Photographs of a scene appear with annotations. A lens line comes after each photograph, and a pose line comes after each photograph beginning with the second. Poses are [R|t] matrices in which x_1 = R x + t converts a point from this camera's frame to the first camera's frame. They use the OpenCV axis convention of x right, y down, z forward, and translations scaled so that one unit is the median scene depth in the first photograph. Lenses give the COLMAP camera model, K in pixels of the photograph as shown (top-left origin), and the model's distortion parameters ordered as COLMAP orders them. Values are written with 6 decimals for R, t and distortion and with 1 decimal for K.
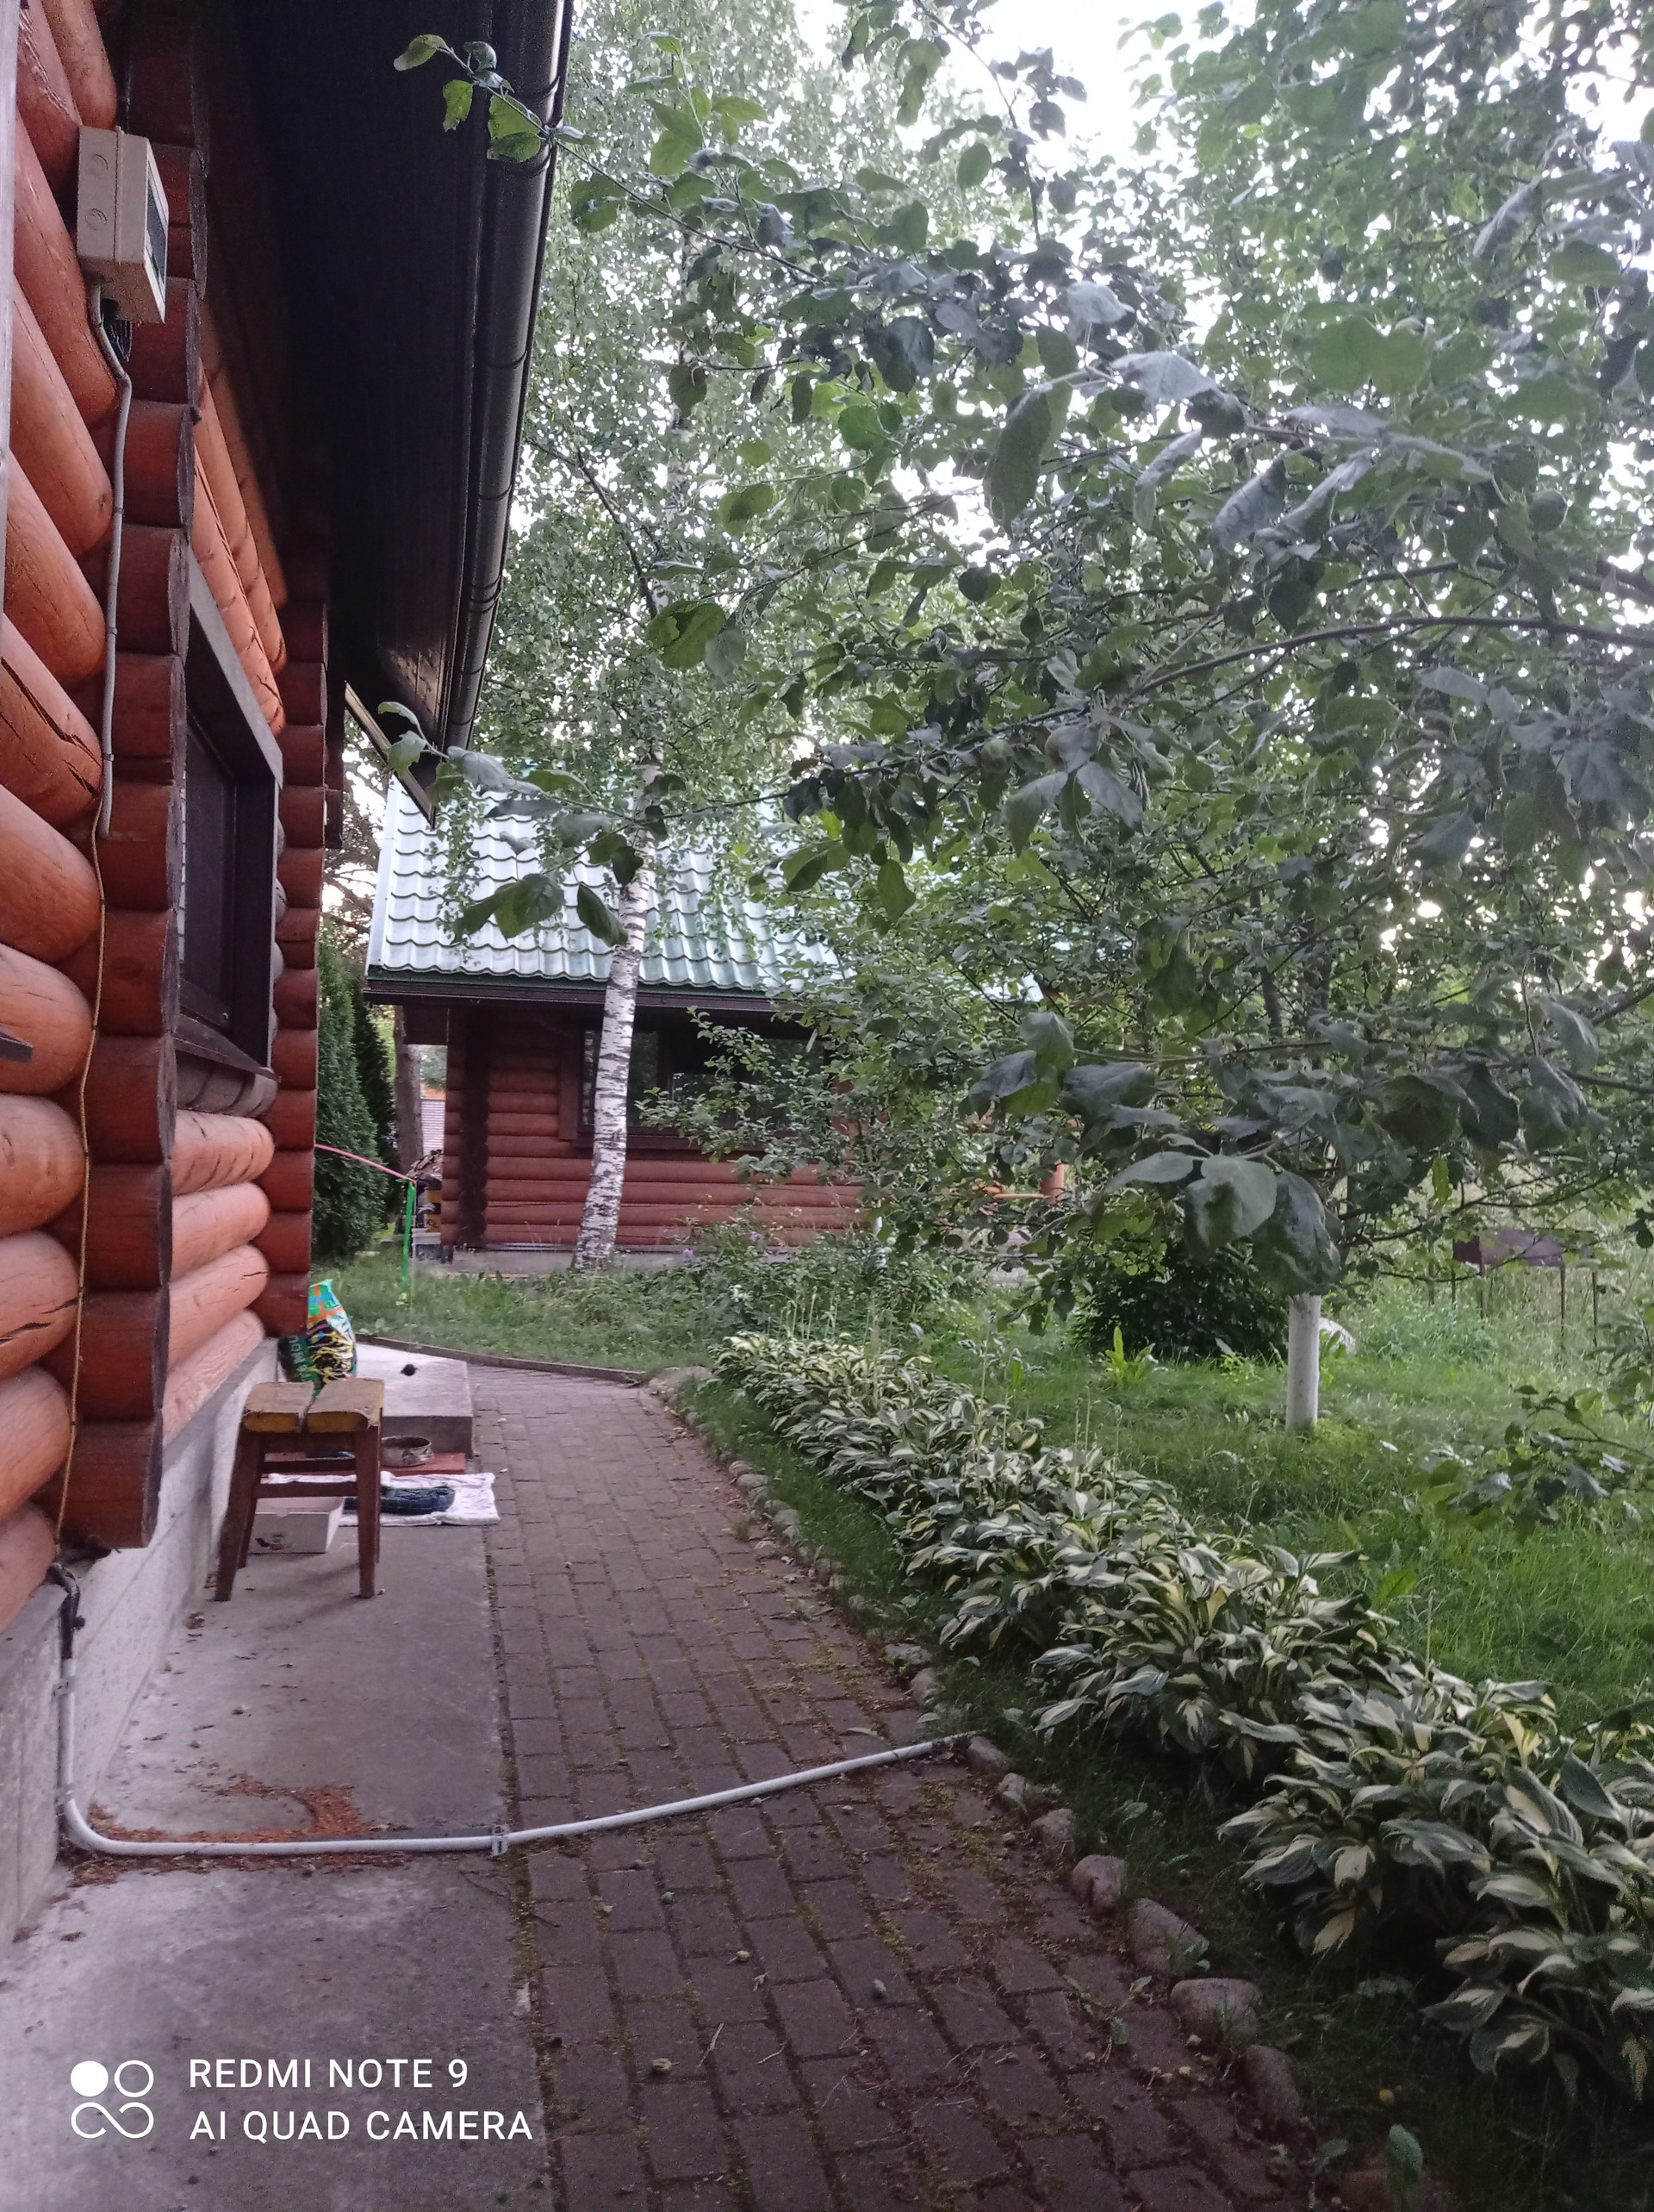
lens RADIAL K [[1635.4, 0, 827.0], [0, 1635.4, 1106.0], [0, 0, 1]] dist [0.116345, -0.191053]
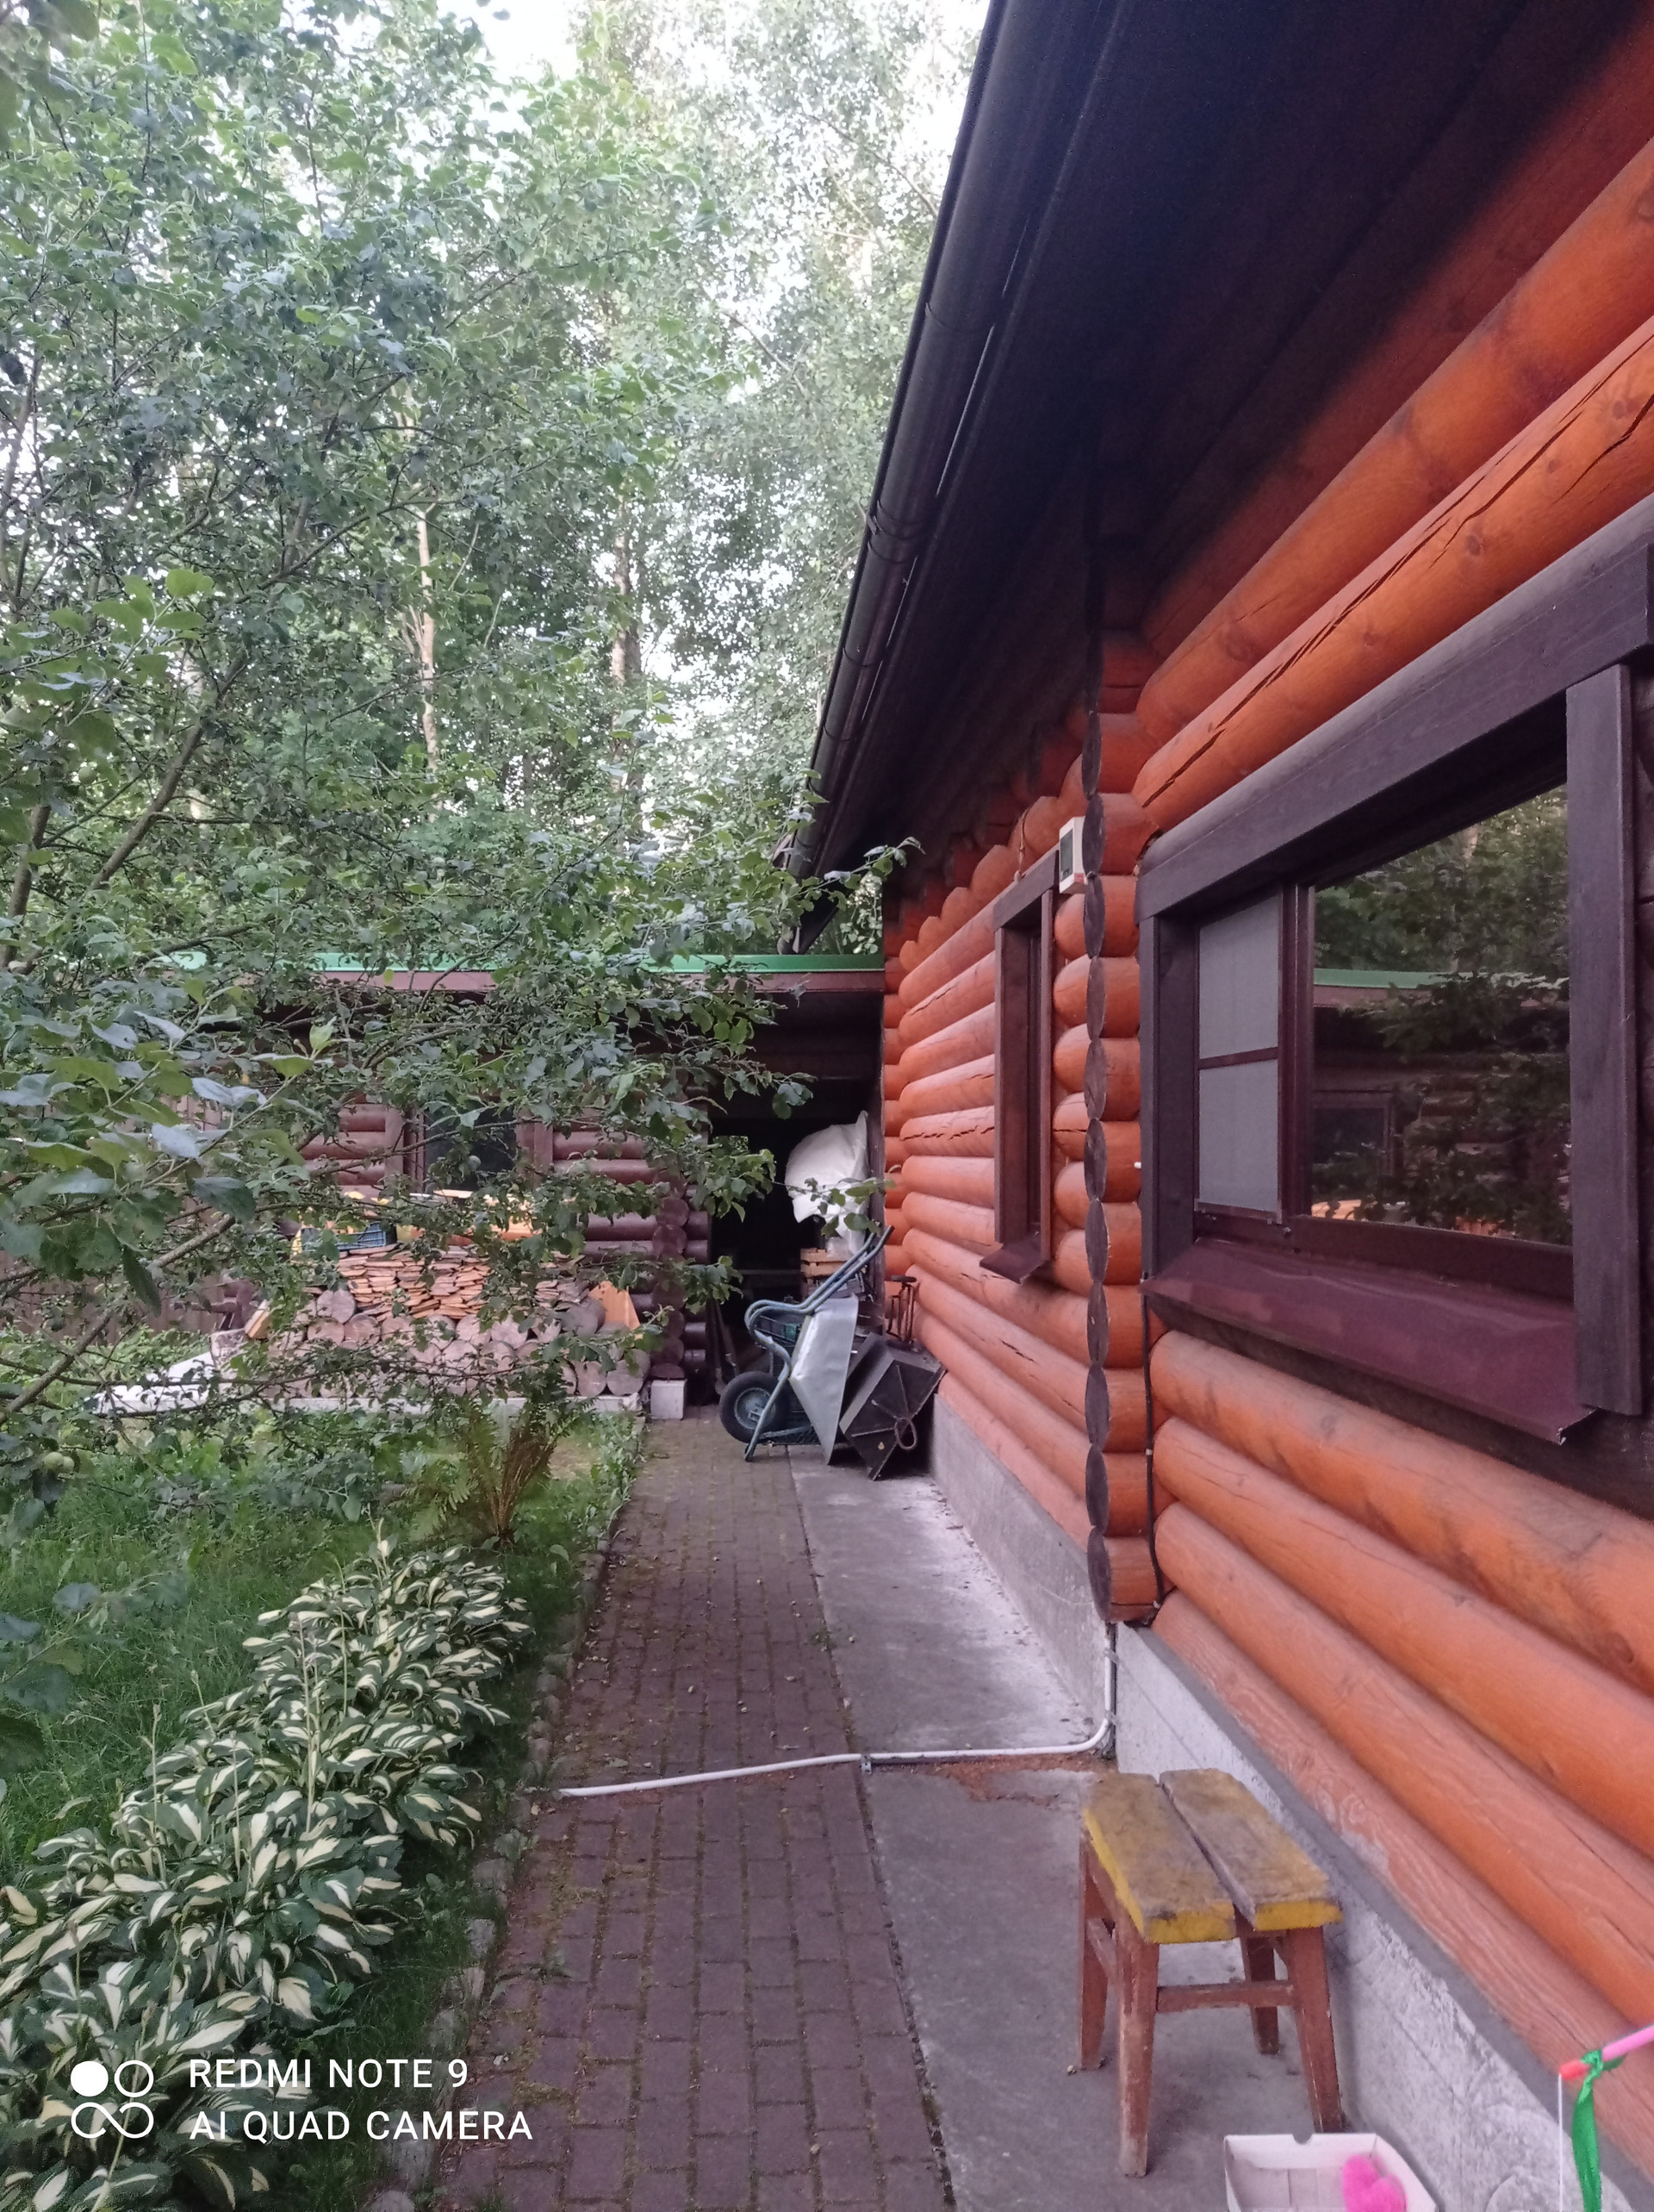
lens RADIAL K [[1635.4, 0, 827.0], [0, 1635.4, 1106.0], [0, 0, 1]] dist [0.116345, -0.191053]
pose [[-0.985940, -0.010912, 0.166744, -0.401382], [-0.020938, 0.998068, -0.058489, -0.108450], [-0.165784, -0.061158, -0.984264, 2.512789]]
